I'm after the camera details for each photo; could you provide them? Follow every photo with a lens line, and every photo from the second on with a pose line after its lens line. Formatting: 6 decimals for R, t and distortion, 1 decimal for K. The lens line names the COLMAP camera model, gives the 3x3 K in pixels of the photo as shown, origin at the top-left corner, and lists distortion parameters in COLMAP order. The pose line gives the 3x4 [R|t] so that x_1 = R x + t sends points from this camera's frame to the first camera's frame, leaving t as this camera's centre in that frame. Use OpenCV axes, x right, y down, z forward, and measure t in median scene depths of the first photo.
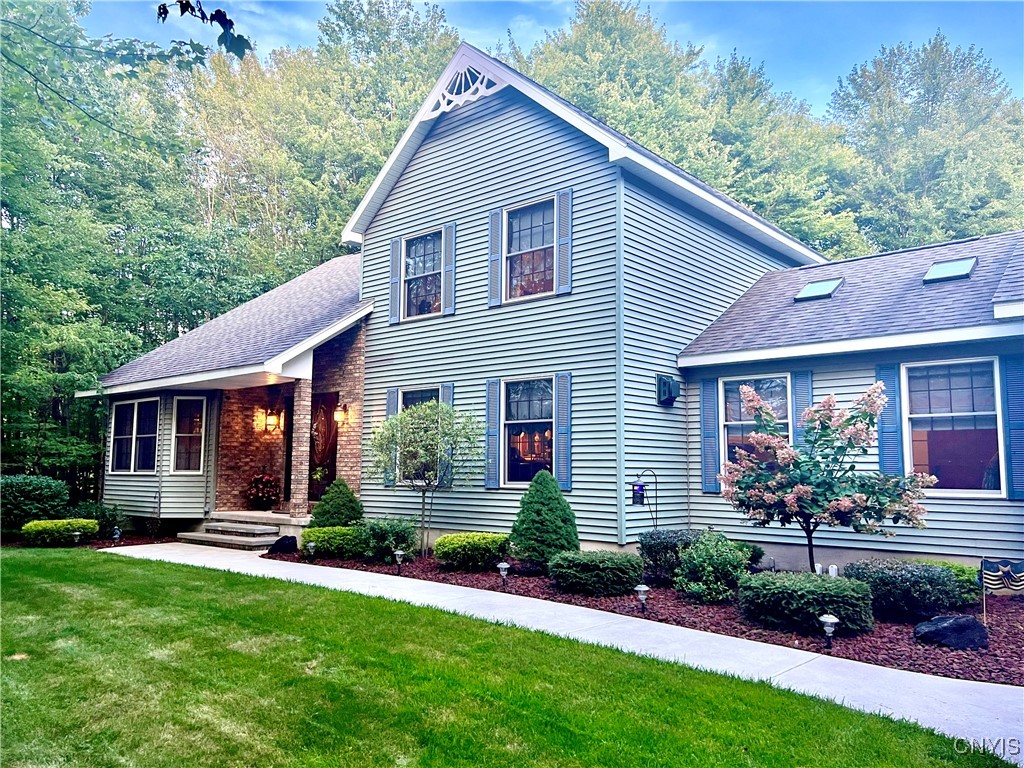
lens RADIAL K [[772.4, 0, 526.6], [0, 772.4, 391.0], [0, 0, 1]] dist [0.059071, -0.057386]
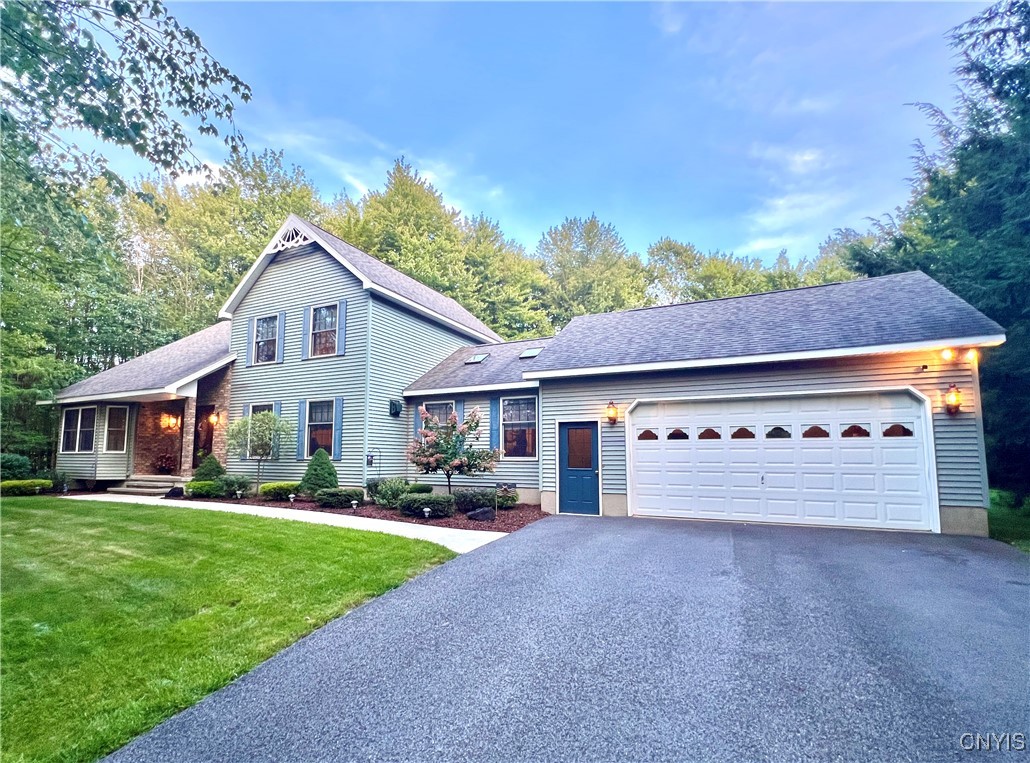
lens RADIAL K [[501.7, 0, 485.4], [0, 501.7, 409.8], [0, 0, 1]] dist [0.002601, 0.001099]
pose [[0.977410, 0.019937, 0.210410, 0.115690], [-0.020829, 0.999781, 0.002023, -0.003058], [-0.210324, -0.006360, 0.977611, -0.223526]]
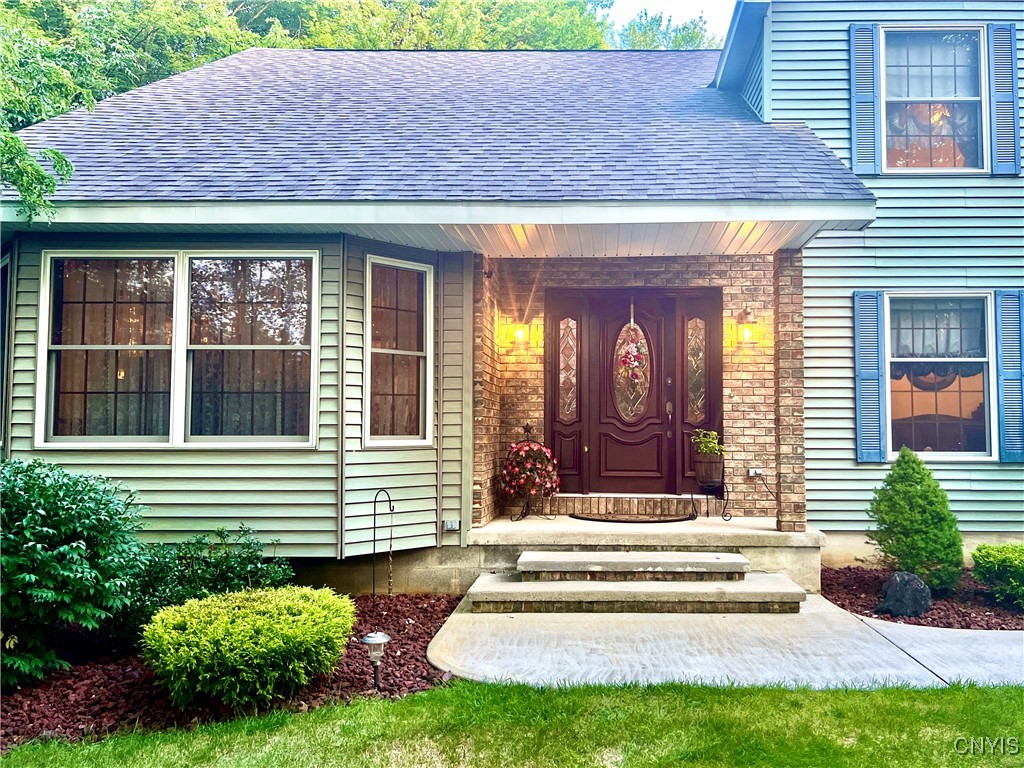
lens RADIAL K [[772.4, 0, 517.0], [0, 772.4, 384.7], [0, 0, 1]] dist [0.059071, -0.057386]
pose [[0.773524, 0.033194, 0.632897, -0.731513], [-0.062148, 0.997787, 0.023625, 0.068312], [-0.630713, -0.057608, 0.773875, 0.722223]]
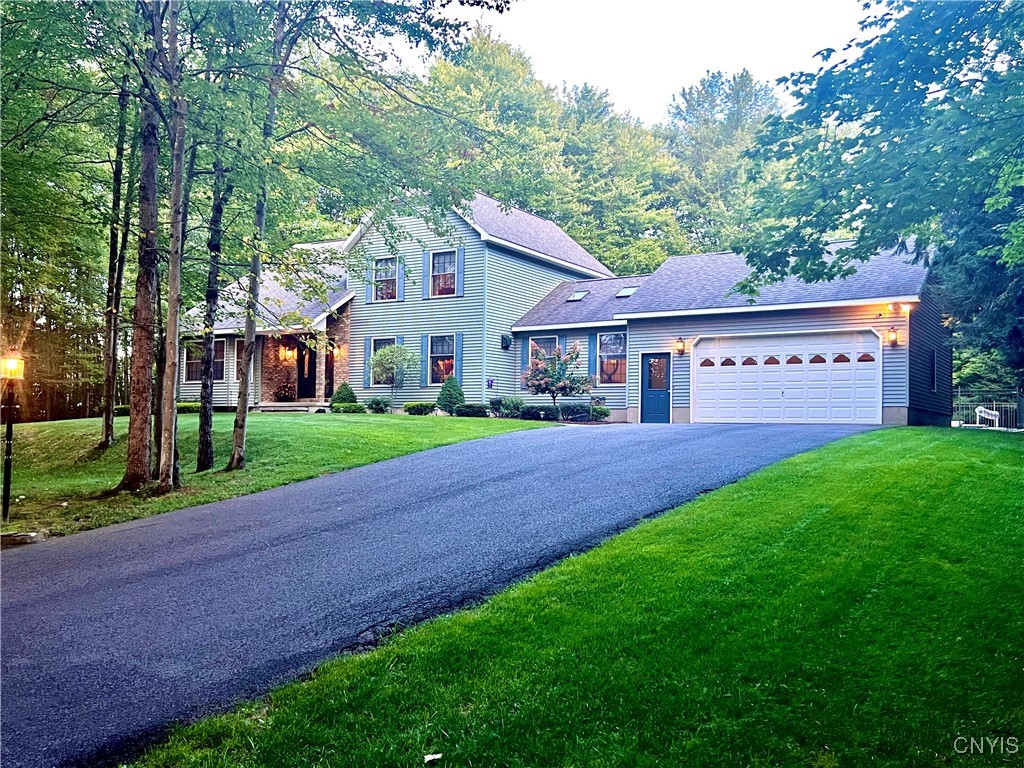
lens RADIAL K [[966.0, 0, 508.3], [0, 966.0, 402.5], [0, 0, 1]] dist [0.109124, 0.000000]
pose [[0.991864, 0.015339, 0.126378, -0.130083], [-0.023533, 0.997698, 0.063606, -0.003490], [-0.125111, -0.066062, 0.989941, -1.450389]]
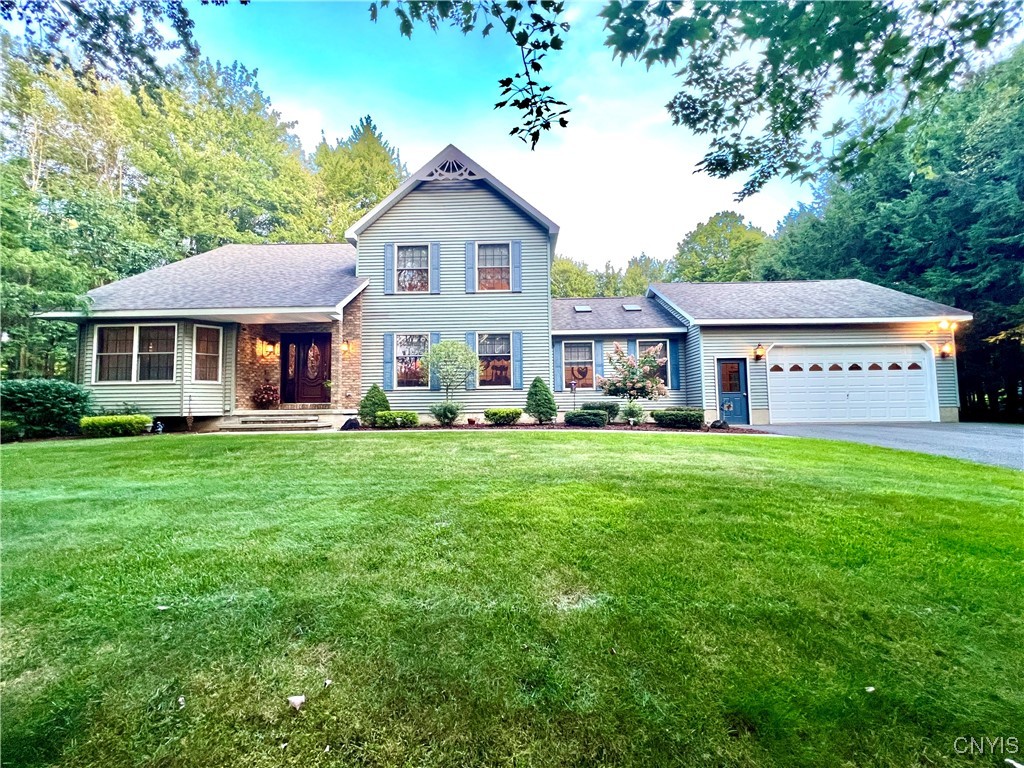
lens RADIAL K [[408.0, 0, 493.2], [0, 408.0, 381.9], [0, 0, 1]] dist [-0.000607, 0.000650]
pose [[0.781337, 0.026140, 0.623562, -0.549814], [-0.046658, 0.998773, 0.016594, 0.078461], [-0.622363, -0.042059, 0.781598, 0.165726]]
